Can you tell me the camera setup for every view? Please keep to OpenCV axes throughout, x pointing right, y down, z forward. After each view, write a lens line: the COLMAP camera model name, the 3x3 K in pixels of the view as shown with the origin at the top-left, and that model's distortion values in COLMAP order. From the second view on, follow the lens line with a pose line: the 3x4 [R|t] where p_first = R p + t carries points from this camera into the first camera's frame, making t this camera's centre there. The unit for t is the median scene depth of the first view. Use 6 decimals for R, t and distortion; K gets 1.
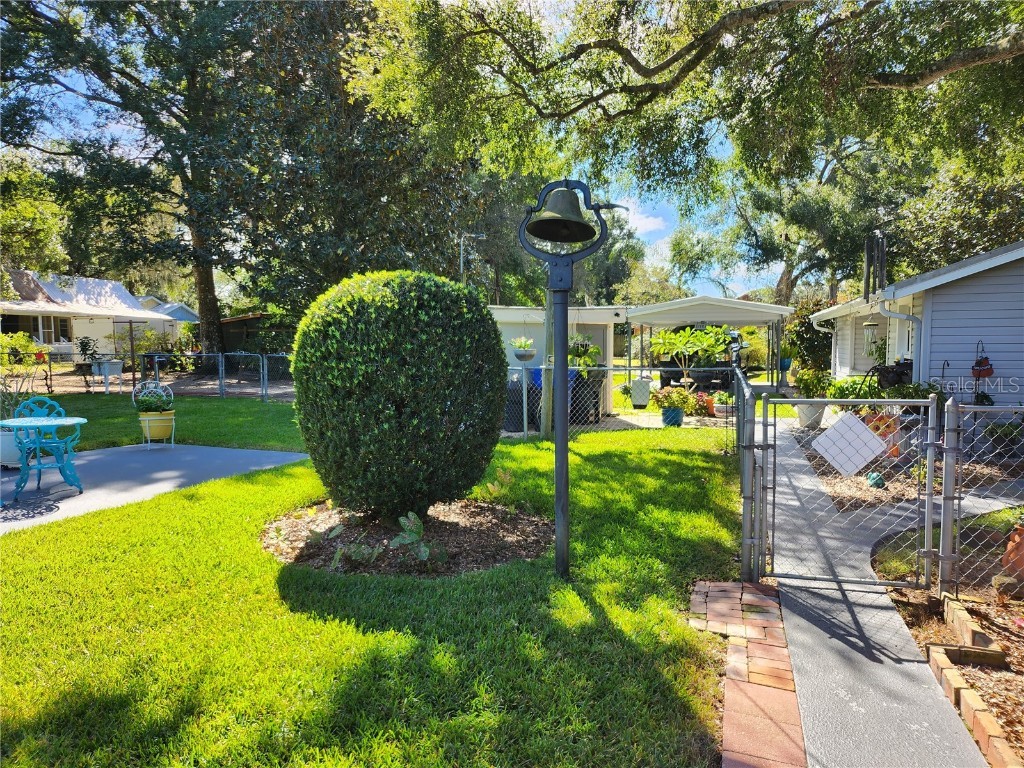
lens RADIAL K [[728.3, 0, 509.6], [0, 728.3, 403.0], [0, 0, 1]] dist [0.070750, -0.076493]
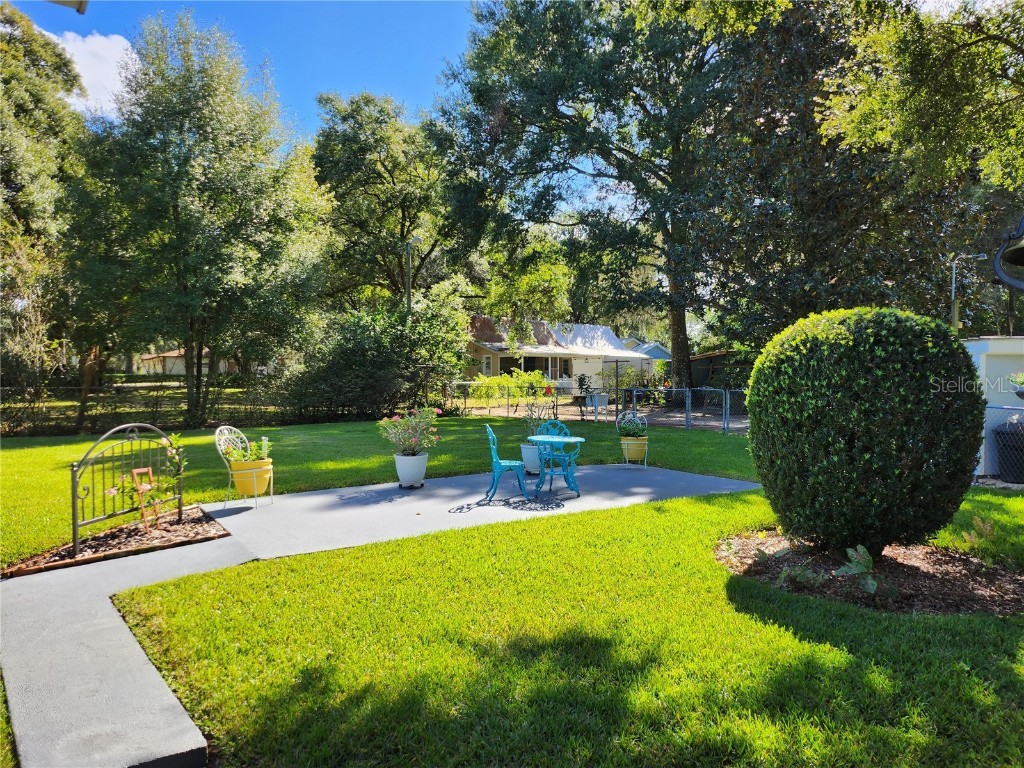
lens RADIAL K [[728.3, 0, 509.6], [0, 728.3, 403.0], [0, 0, 1]] dist [0.070750, -0.076493]
pose [[0.816964, 0.020447, -0.576326, 0.043510], [-0.048496, 0.998267, -0.033329, 0.008275], [0.574646, 0.055178, 0.816540, -0.101035]]
